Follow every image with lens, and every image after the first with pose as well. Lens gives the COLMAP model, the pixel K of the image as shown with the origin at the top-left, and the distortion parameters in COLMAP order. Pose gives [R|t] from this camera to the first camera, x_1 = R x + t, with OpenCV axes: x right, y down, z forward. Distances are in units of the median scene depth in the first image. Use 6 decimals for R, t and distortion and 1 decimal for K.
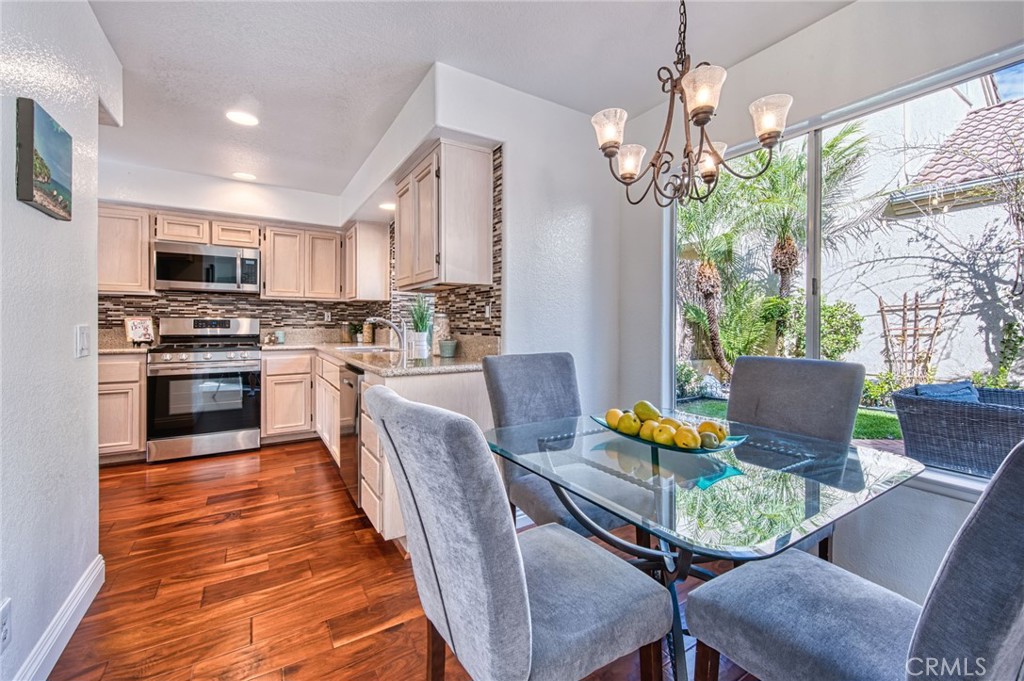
lens RADIAL K [[414.9, 0, 505.4], [0, 414.9, 333.3], [0, 0, 1]] dist [-0.006642, -0.001214]
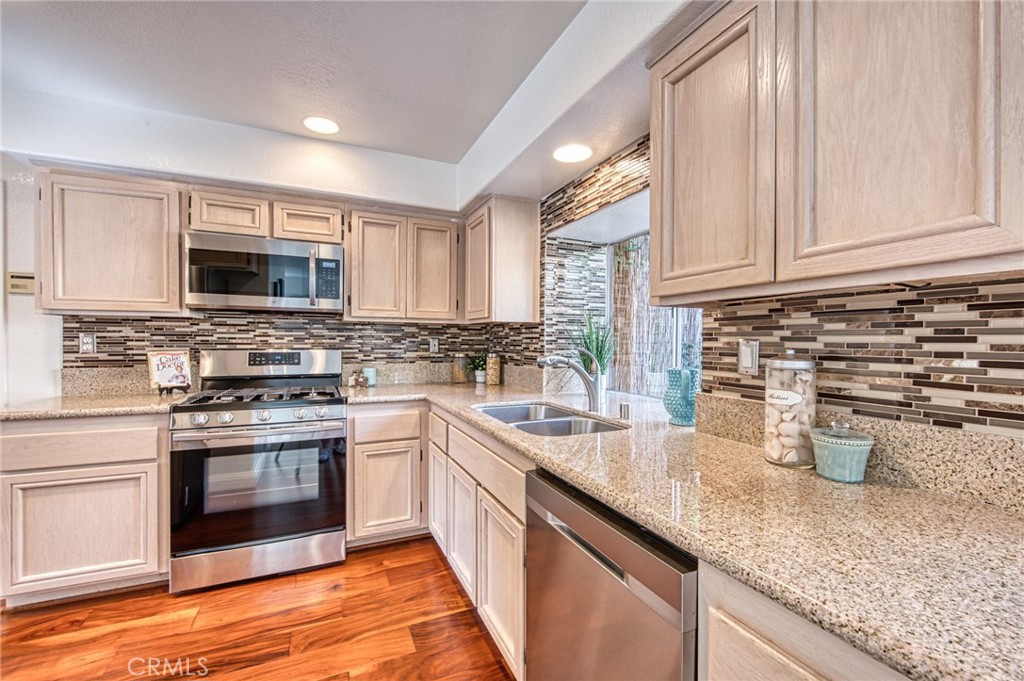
lens RADIAL K [[401.6, 0, 515.8], [0, 401.6, 349.9], [0, 0, 1]] dist [-0.001789, -0.000206]
pose [[0.994945, 0.000784, -0.100416, -0.262343], [-0.000659, 0.999999, 0.001279, -0.039437], [0.100417, -0.001206, 0.994945, 0.402212]]
